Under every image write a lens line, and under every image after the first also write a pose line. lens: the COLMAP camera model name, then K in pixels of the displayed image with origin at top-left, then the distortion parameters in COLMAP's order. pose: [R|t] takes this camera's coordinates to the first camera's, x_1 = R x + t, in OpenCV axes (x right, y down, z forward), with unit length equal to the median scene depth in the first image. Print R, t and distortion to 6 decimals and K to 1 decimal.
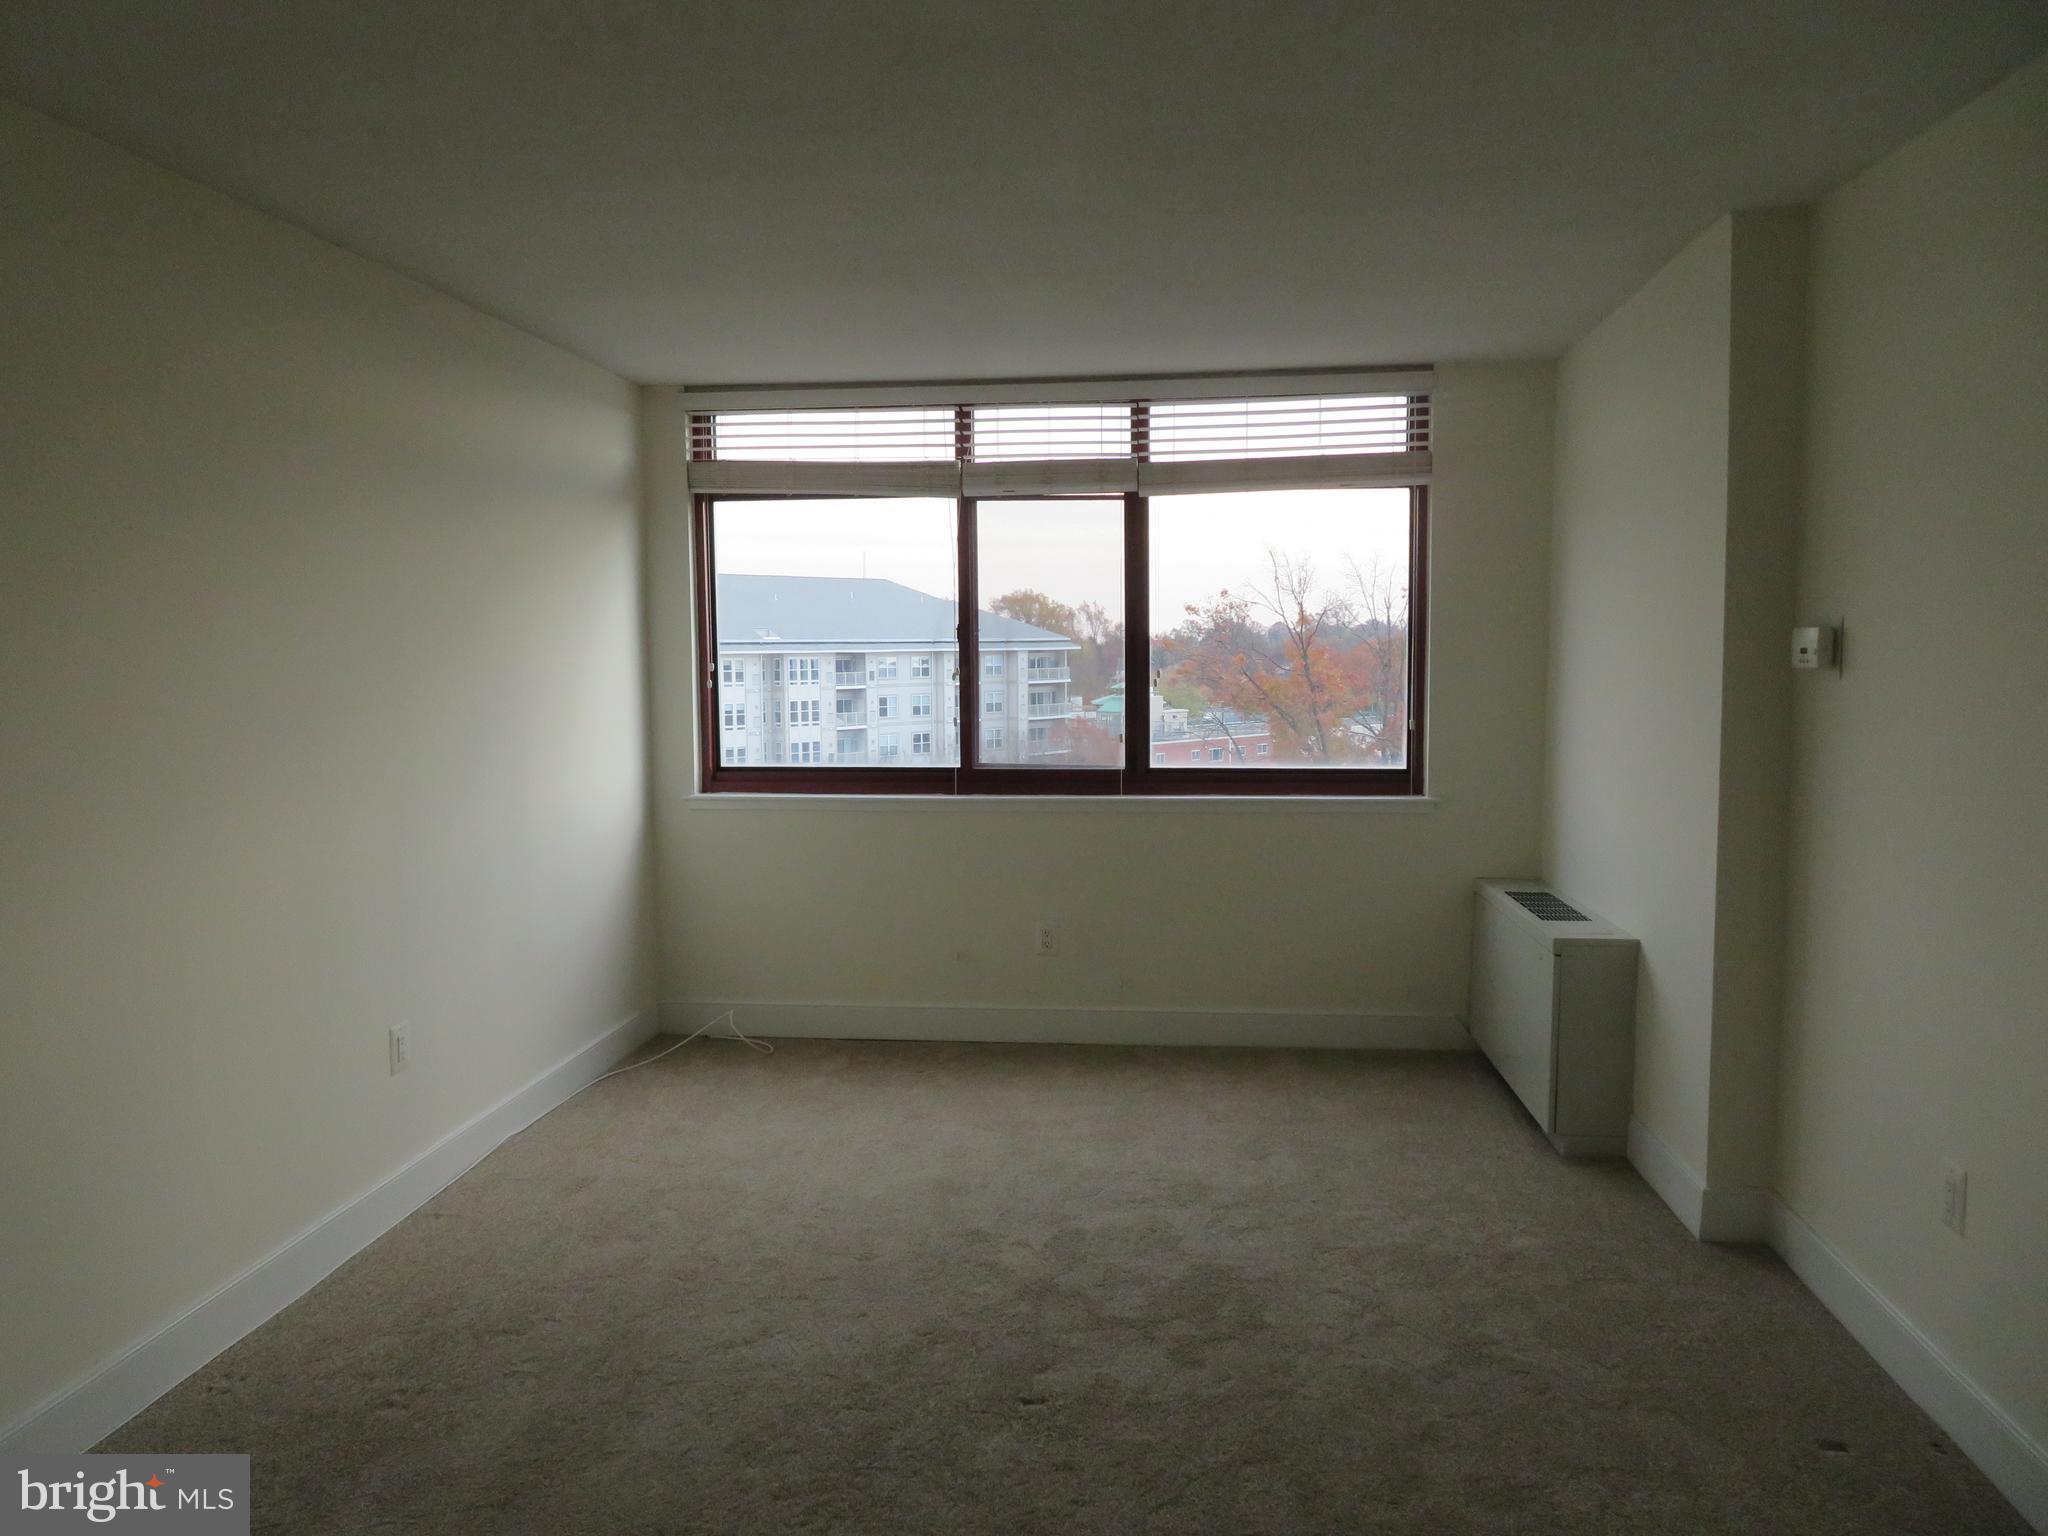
lens RADIAL K [[1489.8, 0, 1052.6], [0, 1489.8, 769.2], [0, 0, 1]] dist [0.023616, 0.000032]
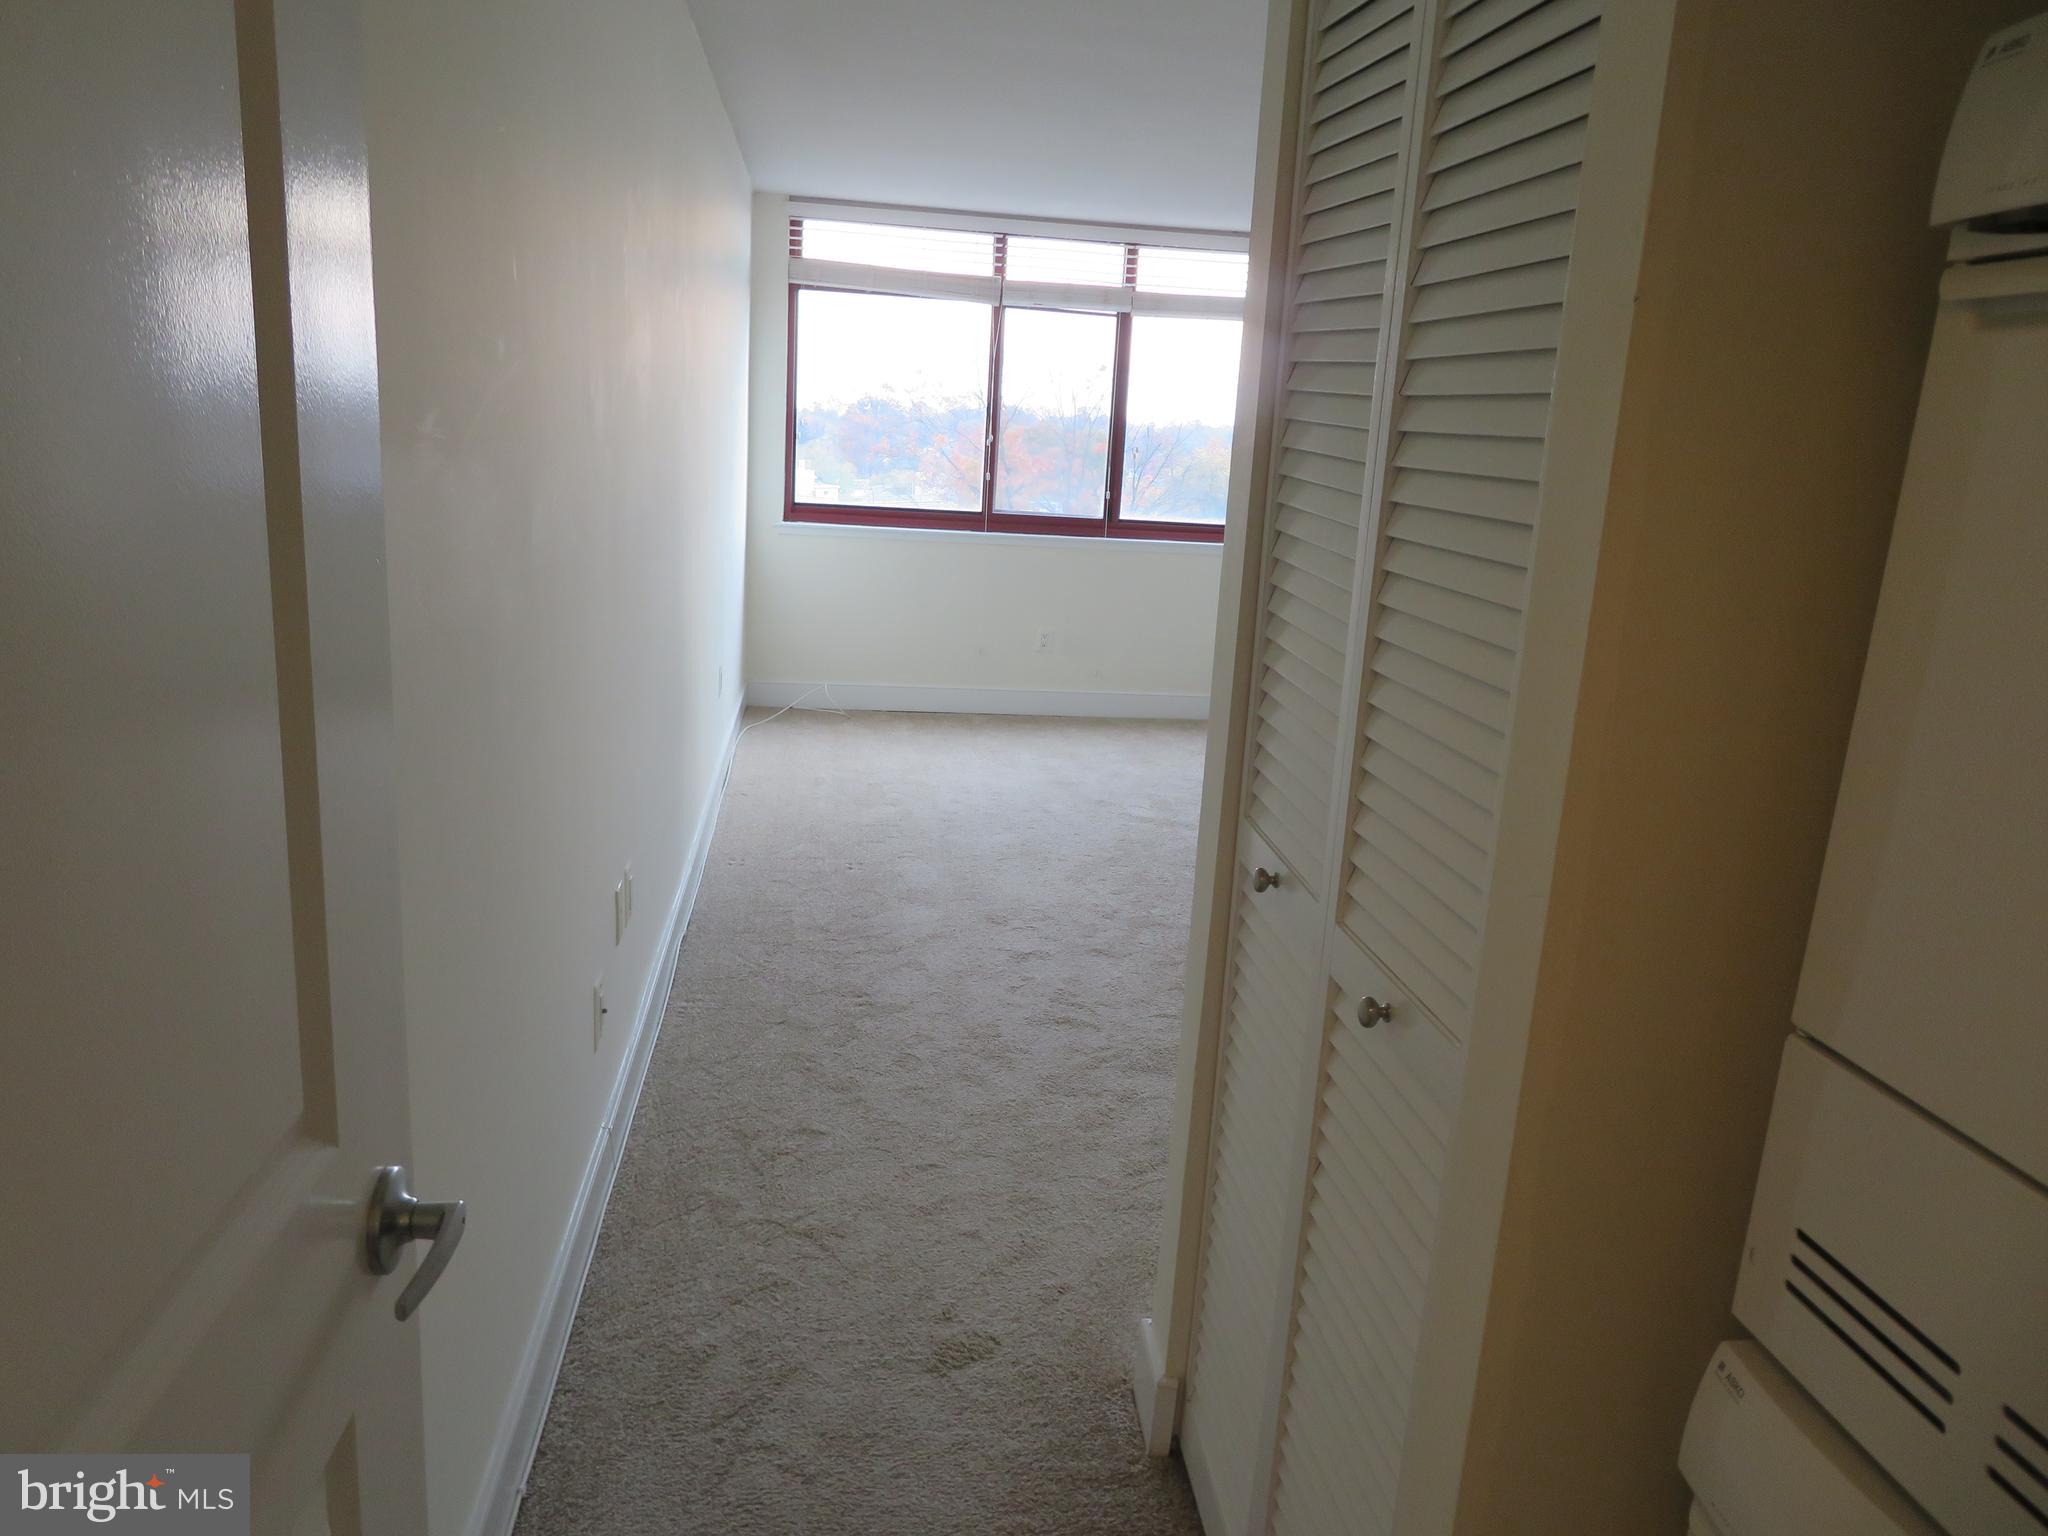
lens RADIAL K [[1489.8, 0, 1052.6], [0, 1489.8, 769.2], [0, 0, 1]] dist [0.023616, 0.000032]
pose [[0.965916, 0.006714, 0.258767, -0.353840], [-0.044158, 0.989284, 0.139164, 0.039232], [-0.255060, -0.145848, 0.955862, -0.344857]]
